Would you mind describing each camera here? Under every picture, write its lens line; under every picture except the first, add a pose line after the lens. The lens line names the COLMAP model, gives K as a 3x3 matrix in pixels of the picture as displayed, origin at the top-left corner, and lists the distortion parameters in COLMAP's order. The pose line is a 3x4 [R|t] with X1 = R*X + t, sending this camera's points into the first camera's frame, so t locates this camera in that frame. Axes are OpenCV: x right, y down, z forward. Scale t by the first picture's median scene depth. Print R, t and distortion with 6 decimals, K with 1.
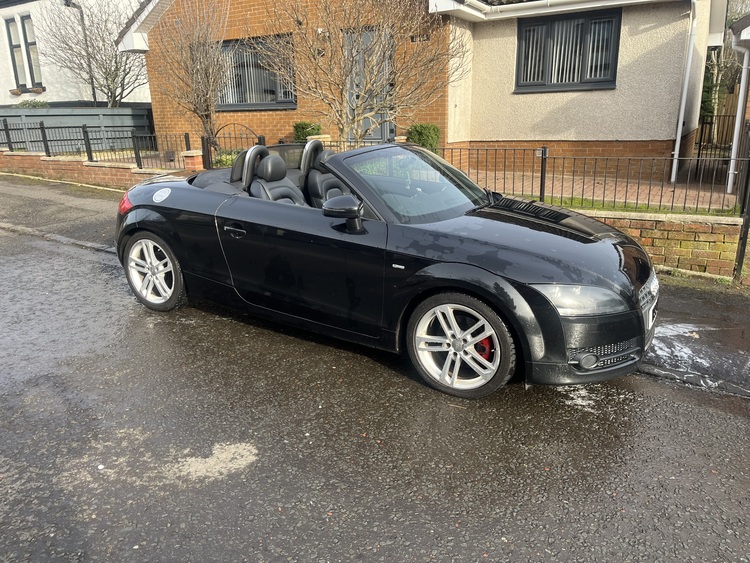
lens RADIAL K [[571.1, 0, 375.0], [0, 571.1, 281.5], [0, 0, 1]] dist [0.086144, -0.113274]
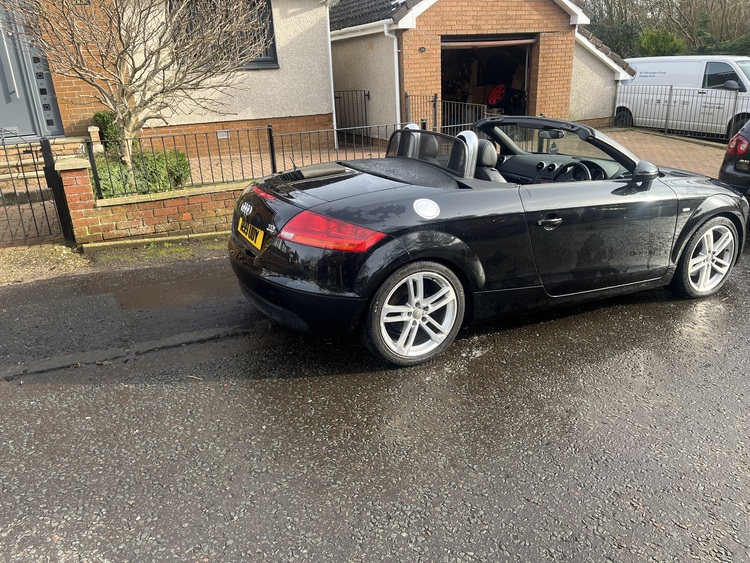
lens RADIAL K [[571.7, 0, 383.0], [0, 571.7, 280.2], [0, 0, 1]] dist [0.041244, -0.000631]
pose [[0.541890, -0.290922, 0.788492, -0.966665], [0.268274, 0.948974, 0.165763, -0.190681], [-0.796483, 0.121707, 0.592286, 0.590341]]
